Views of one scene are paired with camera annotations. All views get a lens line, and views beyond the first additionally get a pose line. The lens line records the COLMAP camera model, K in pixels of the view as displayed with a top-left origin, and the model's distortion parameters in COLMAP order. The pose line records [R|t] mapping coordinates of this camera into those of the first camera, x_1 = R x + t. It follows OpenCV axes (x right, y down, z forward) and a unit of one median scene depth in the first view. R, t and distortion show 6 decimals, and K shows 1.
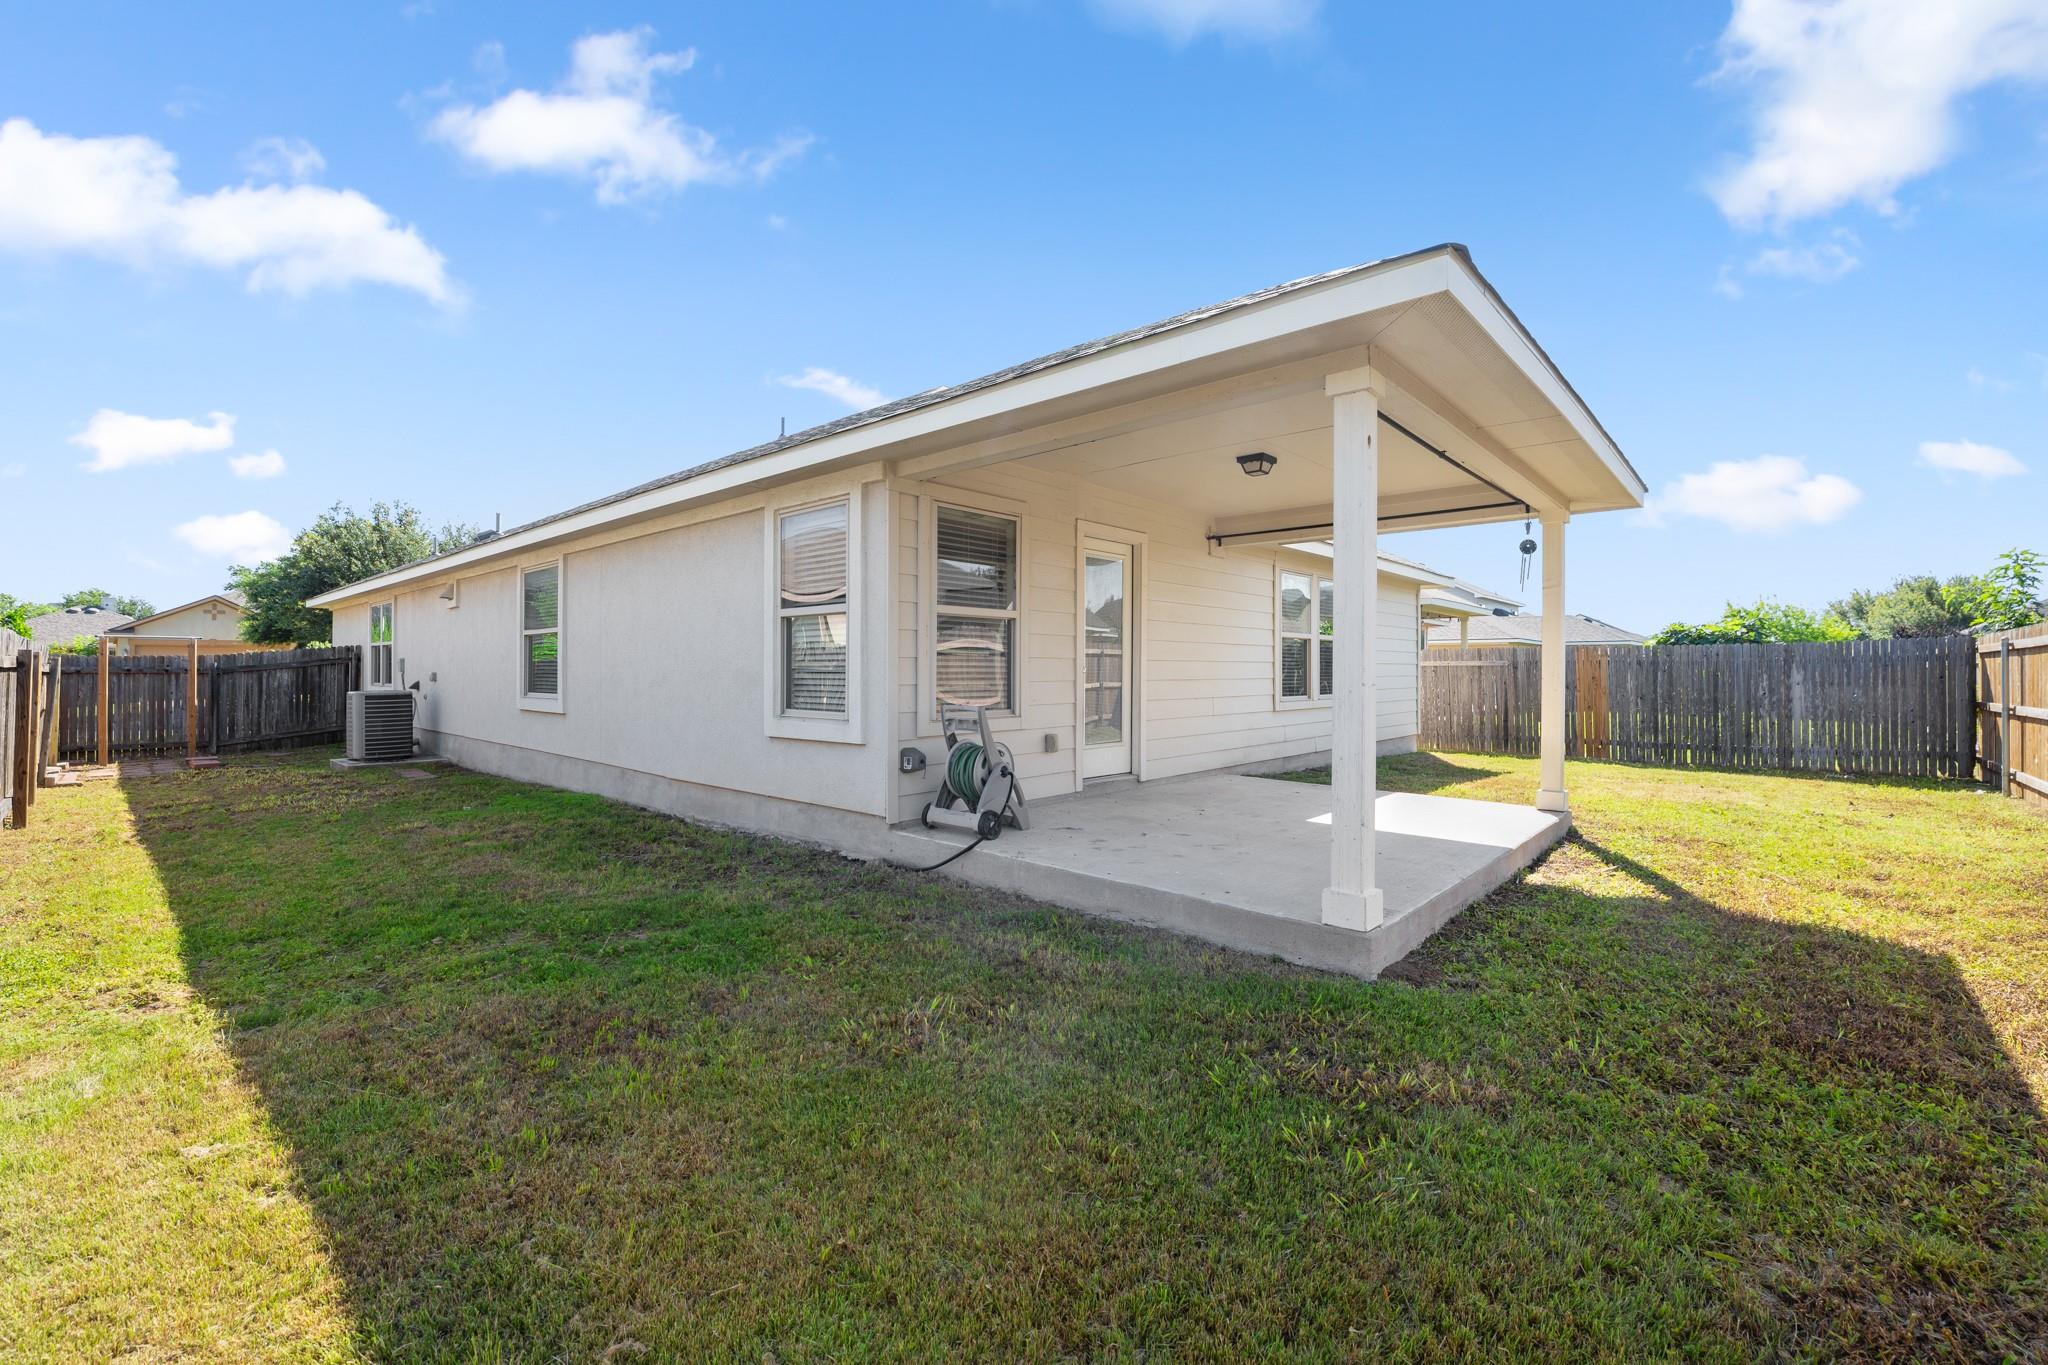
lens RADIAL K [[854.6, 0, 1024.0], [0, 854.6, 682.5], [0, 0, 1]] dist [0.000006, -0.000071]
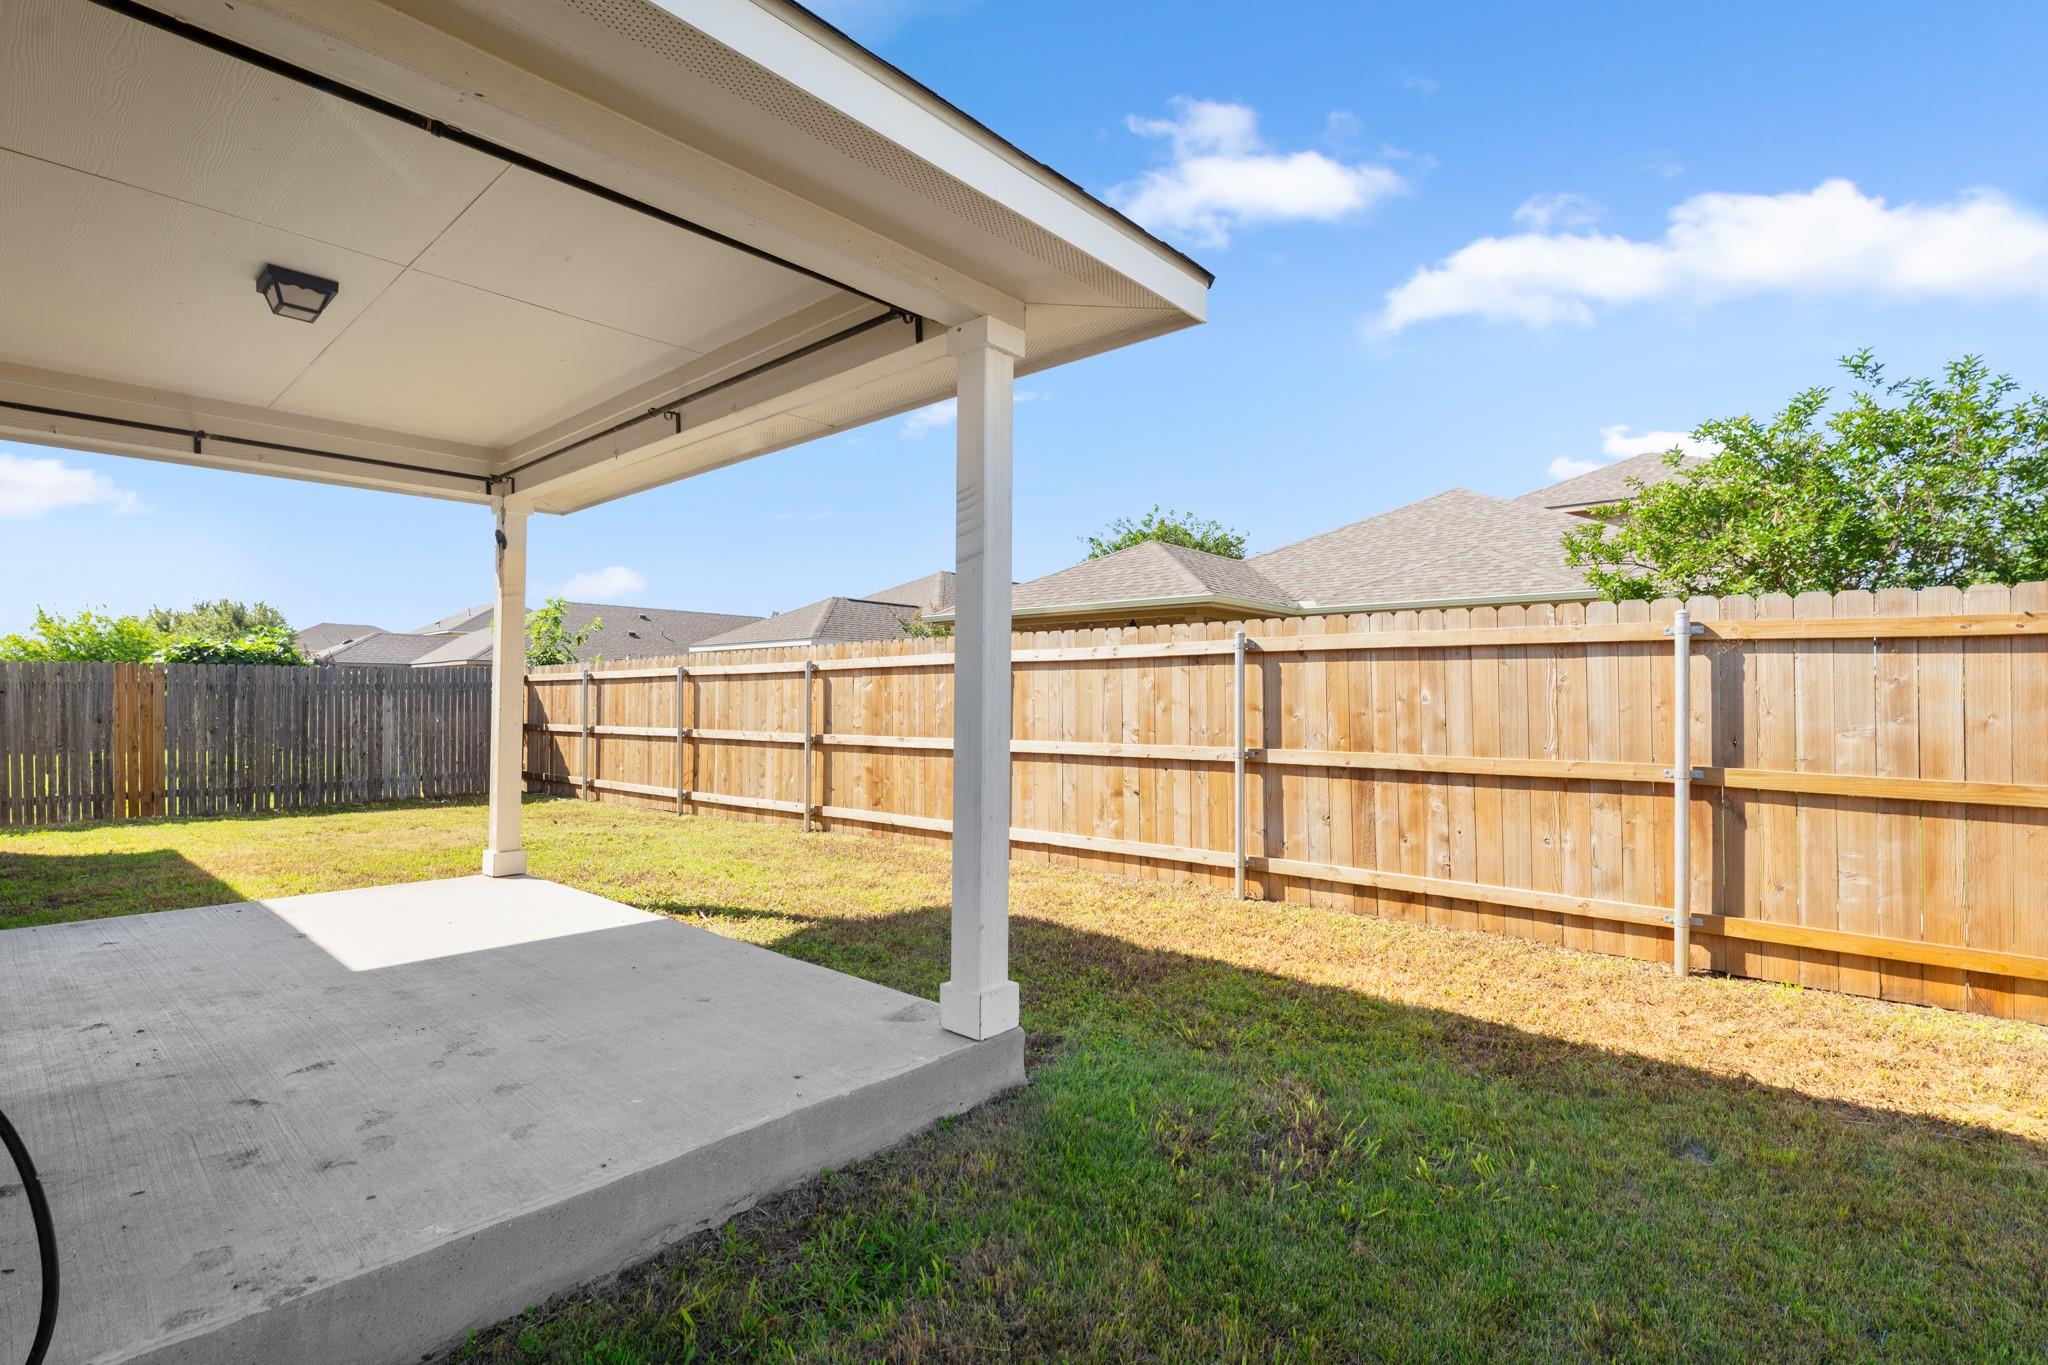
lens RADIAL K [[943.1, 0, 1024.0], [0, 943.1, 682.5], [0, 0, 1]] dist [-0.000646, -0.000061]
pose [[-0.001874, 0.014829, 0.999888, -0.146641], [0.011828, 0.999820, -0.014806, -0.005704], [-0.999928, 0.011799, -0.002050, 0.293472]]
